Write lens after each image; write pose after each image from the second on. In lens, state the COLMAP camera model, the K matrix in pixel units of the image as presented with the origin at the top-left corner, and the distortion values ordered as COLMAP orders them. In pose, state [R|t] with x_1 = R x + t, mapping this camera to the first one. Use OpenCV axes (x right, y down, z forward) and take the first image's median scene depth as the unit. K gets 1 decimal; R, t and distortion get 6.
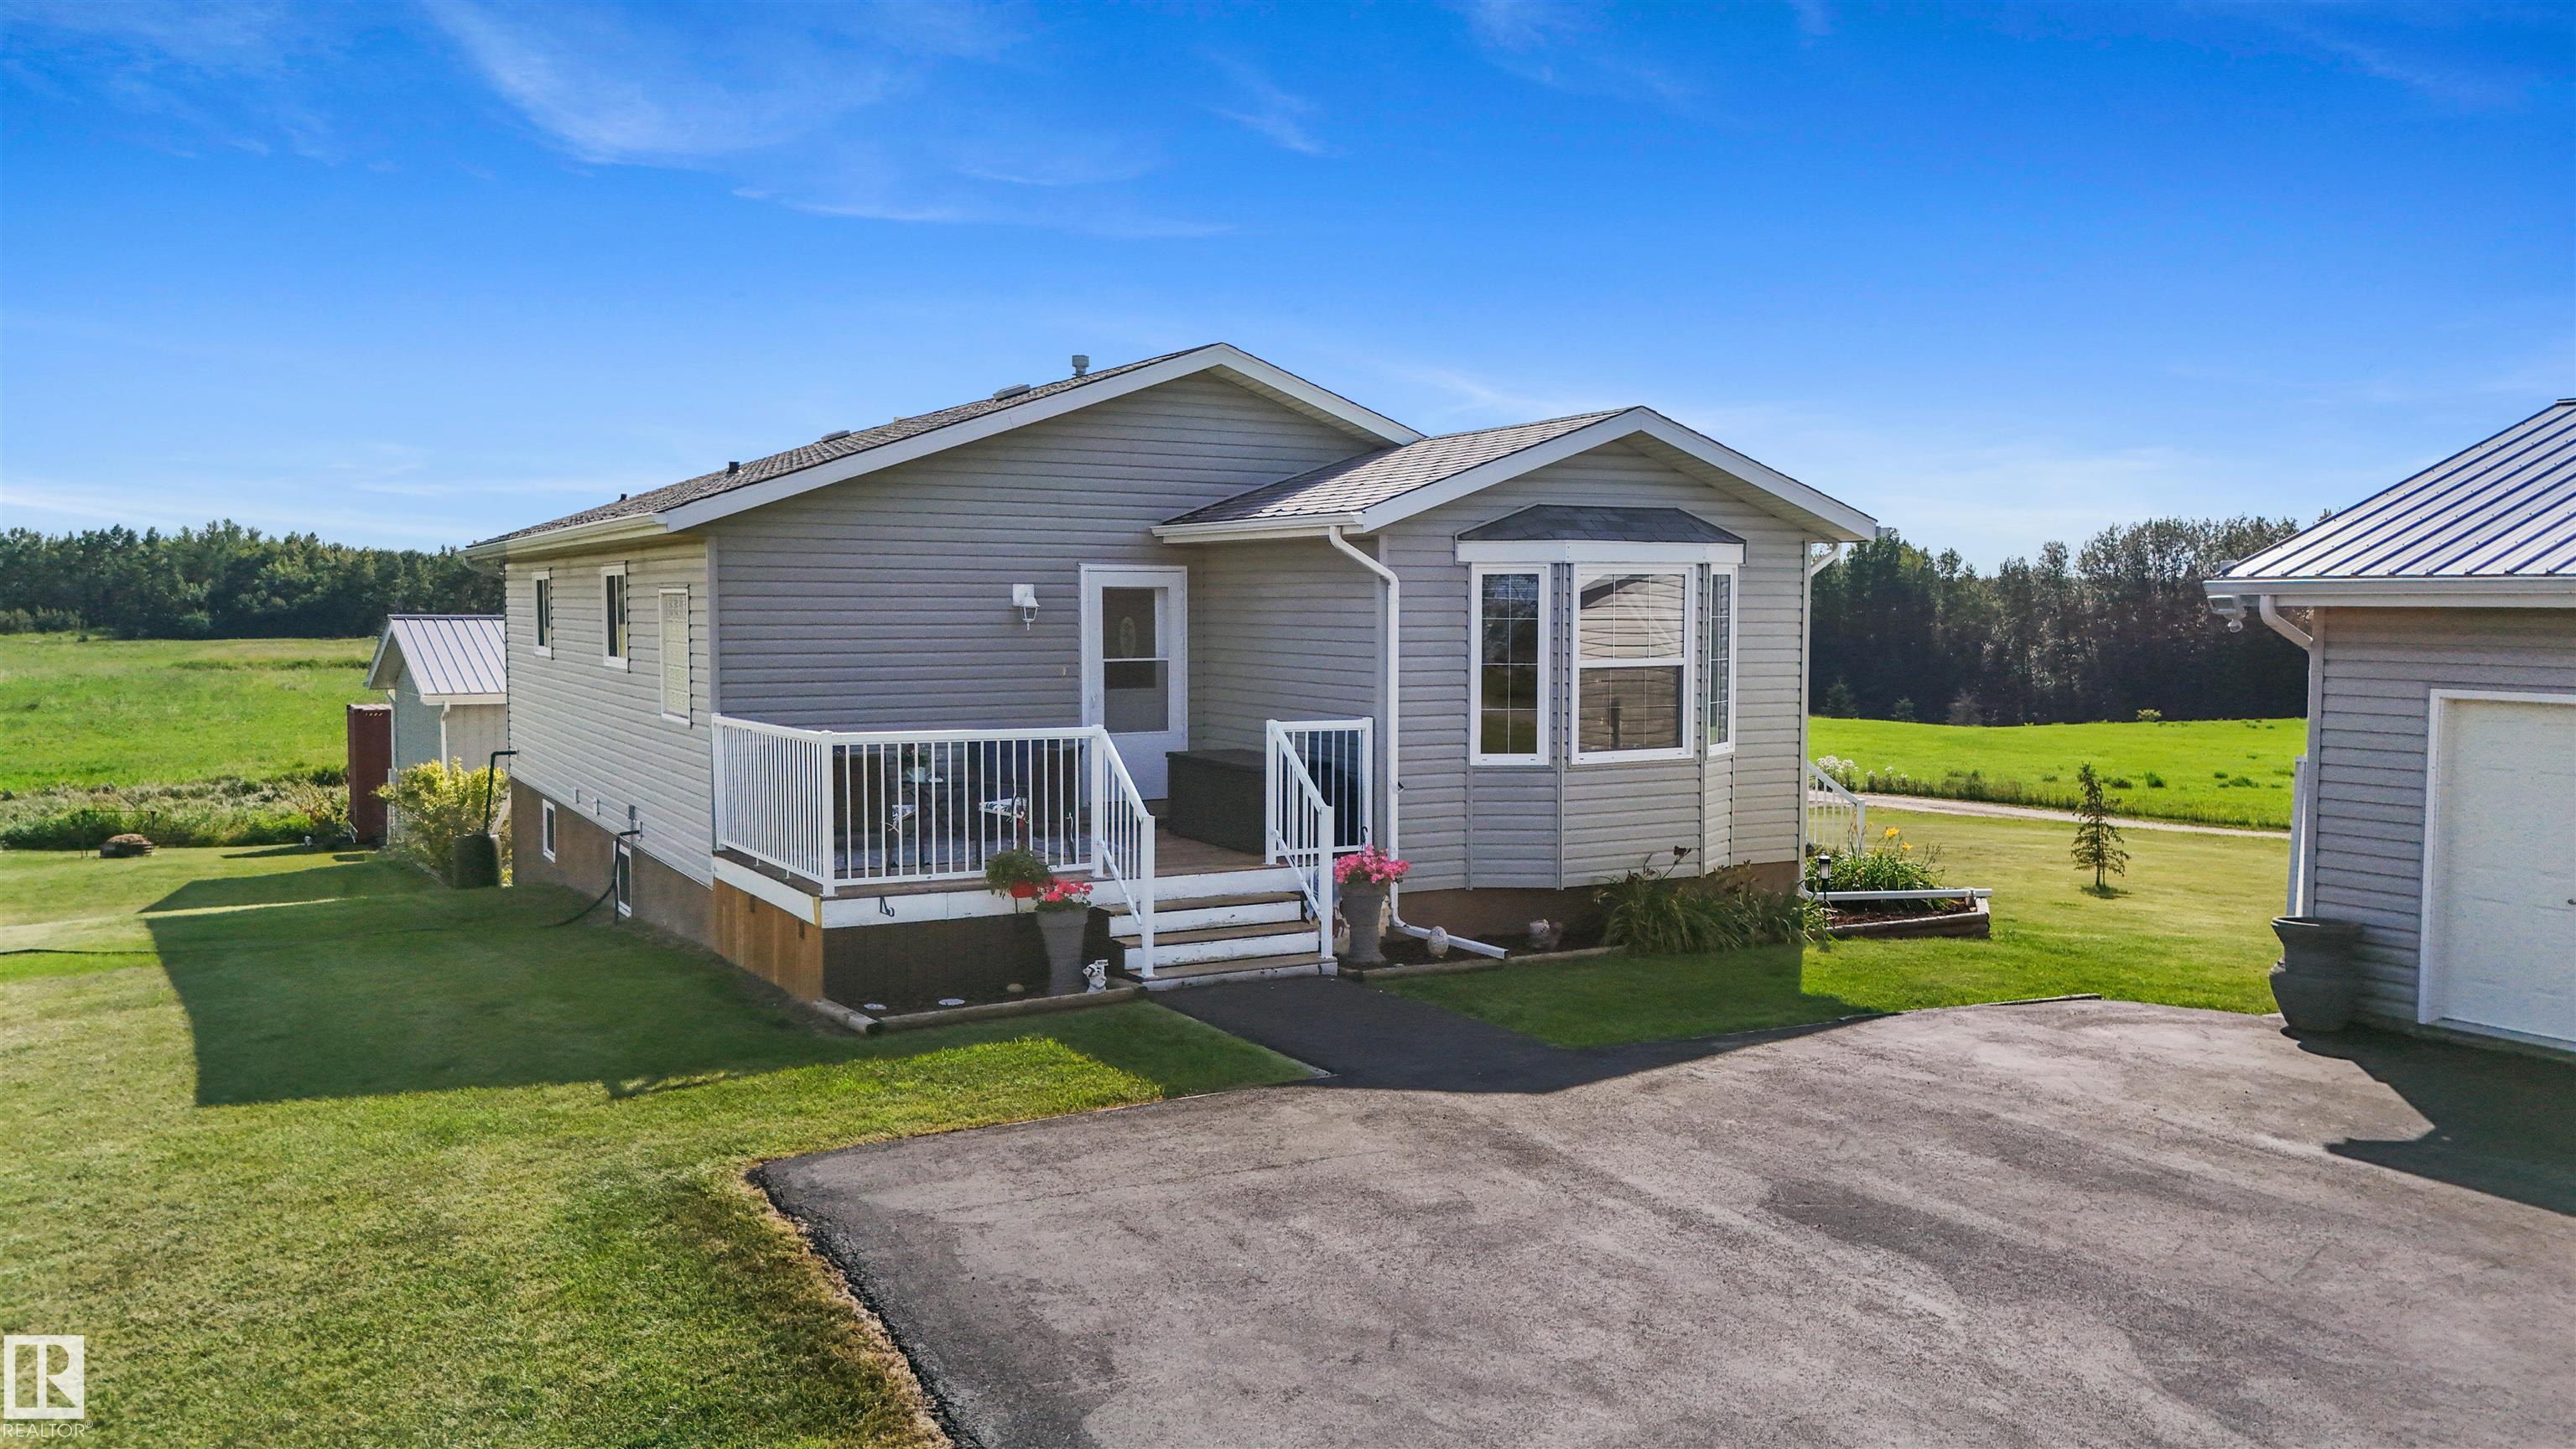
lens RADIAL K [[1891.4, 0, 1288.0], [0, 1891.4, 724.5], [0, 0, 1]] dist [0.057085, -0.059736]
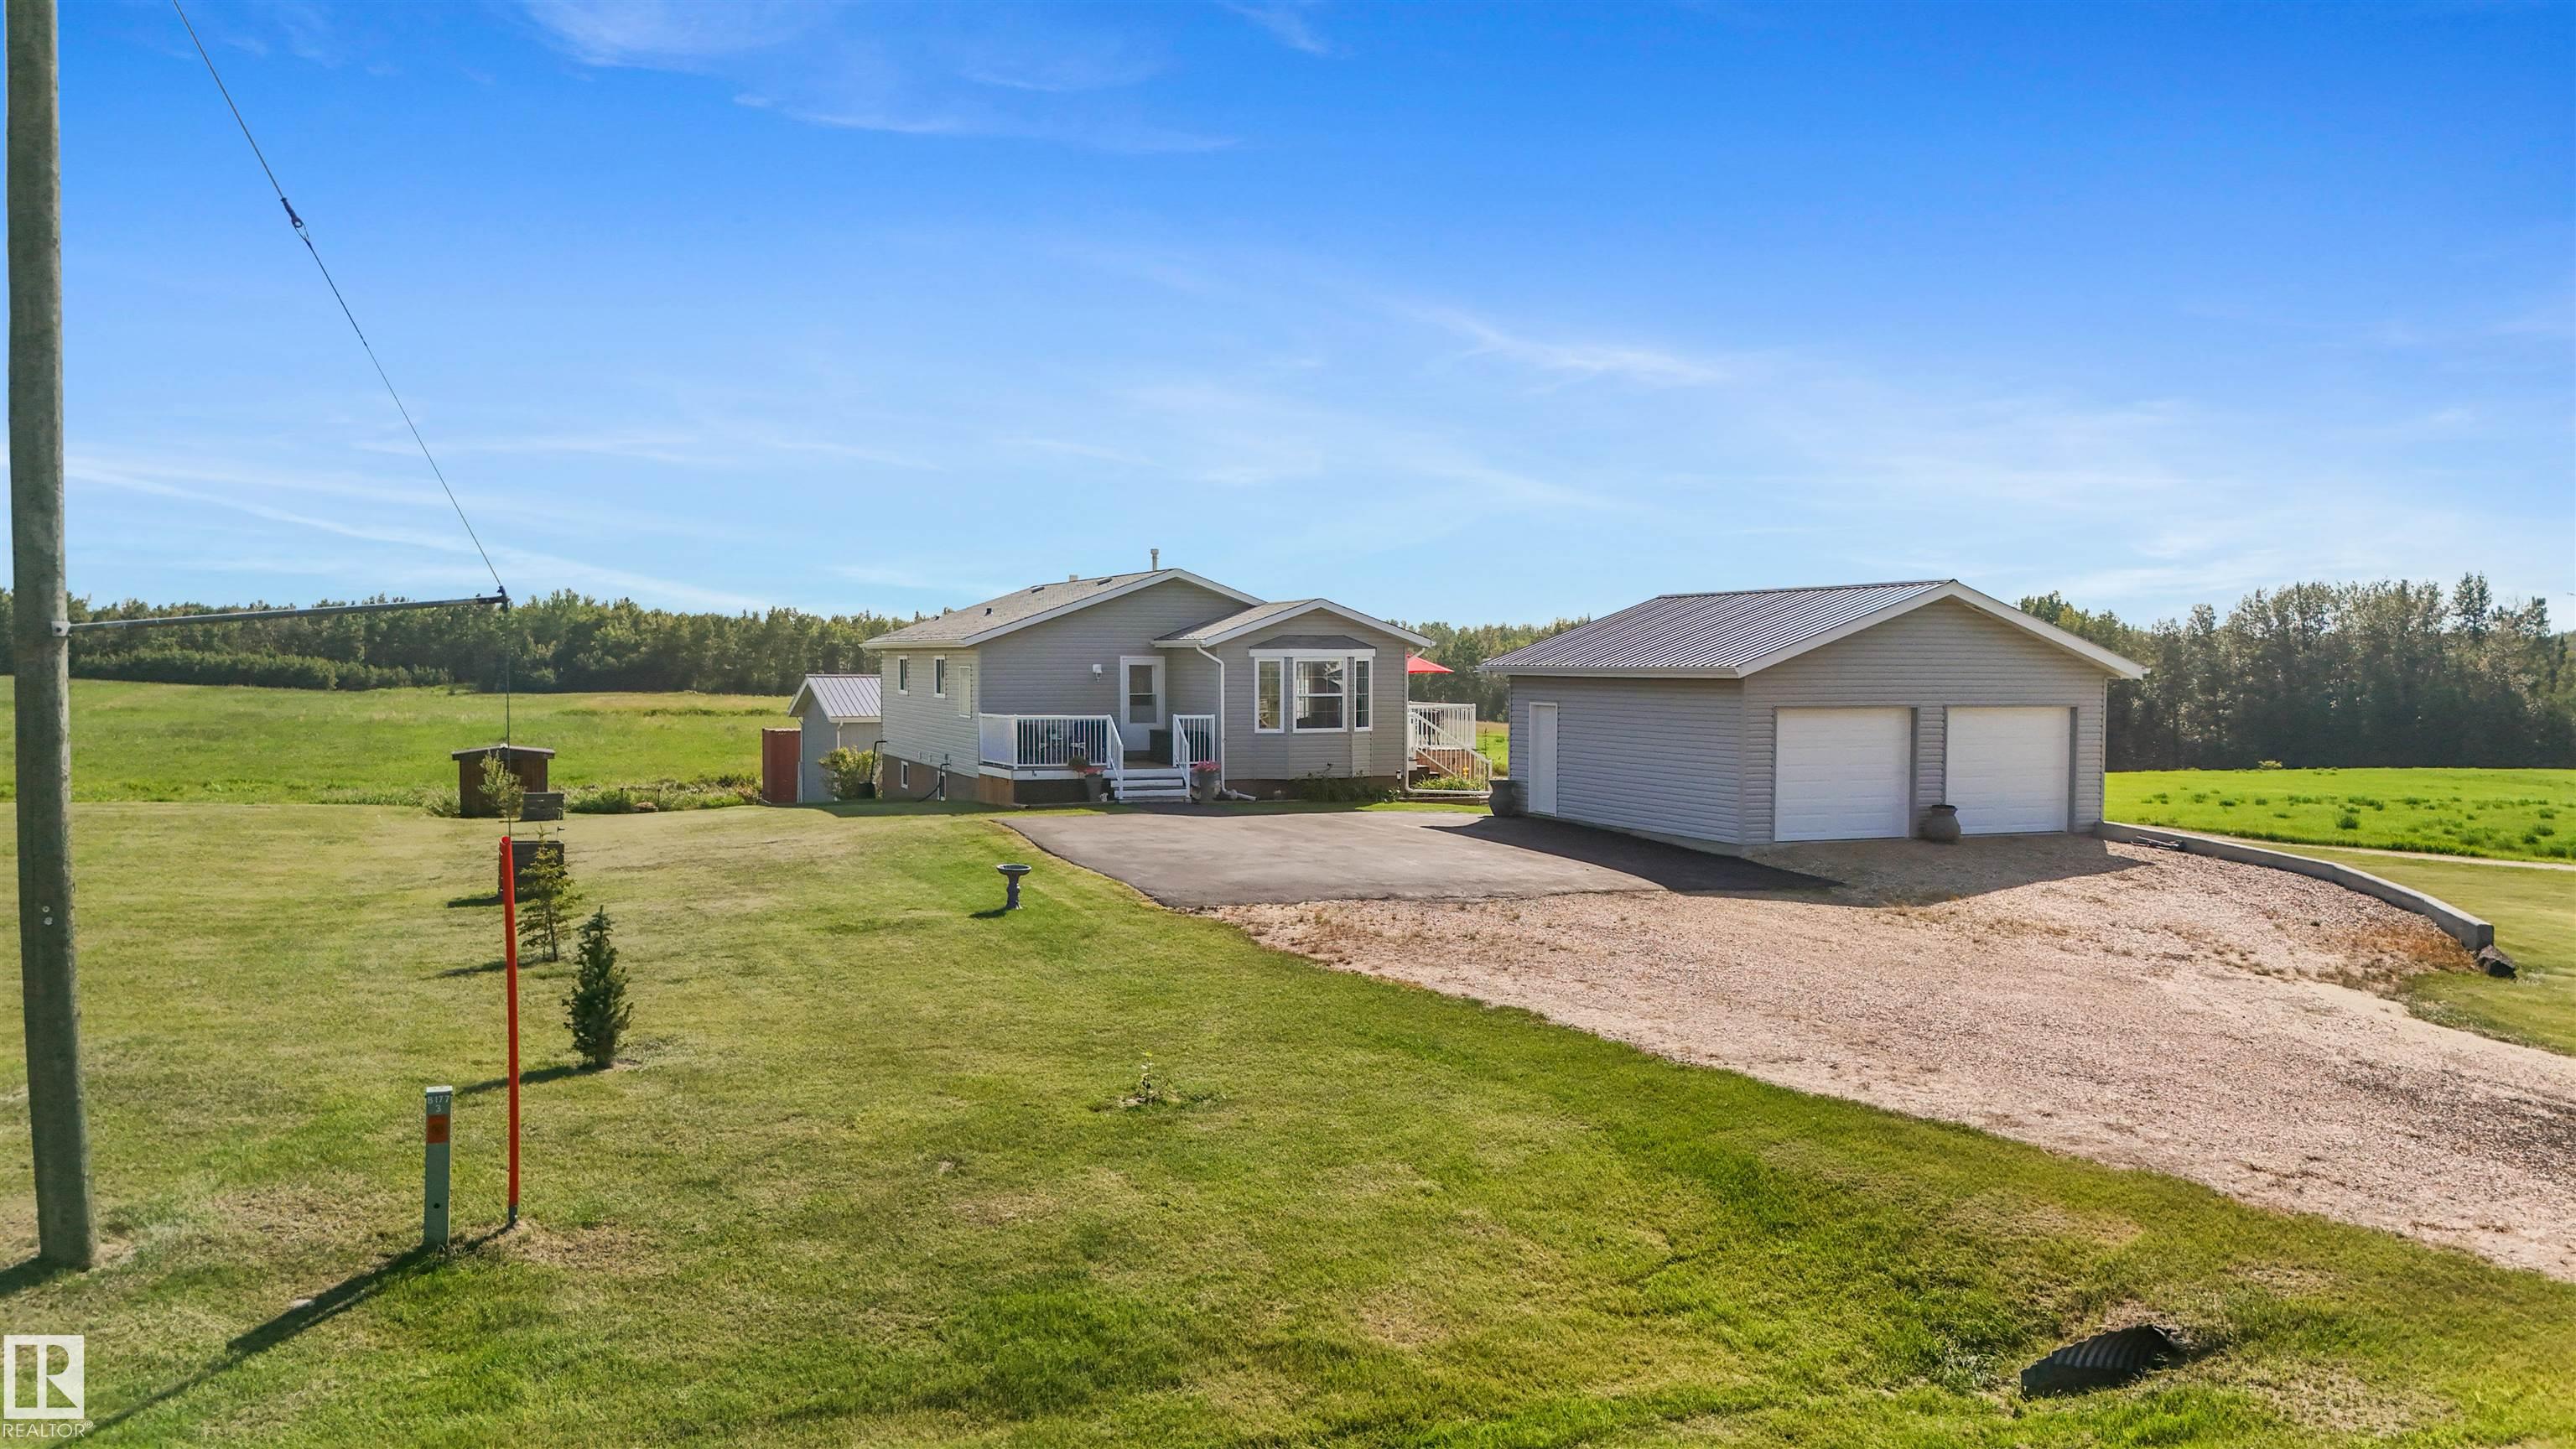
lens RADIAL K [[1891.4, 0, 1288.0], [0, 1891.4, 724.5], [0, 0, 1]] dist [0.057085, -0.059736]
pose [[0.991647, 0.004536, -0.128905, 0.279429], [-0.008352, 0.999542, -0.029077, 0.049964], [0.128714, 0.029911, 0.991231, -0.937431]]
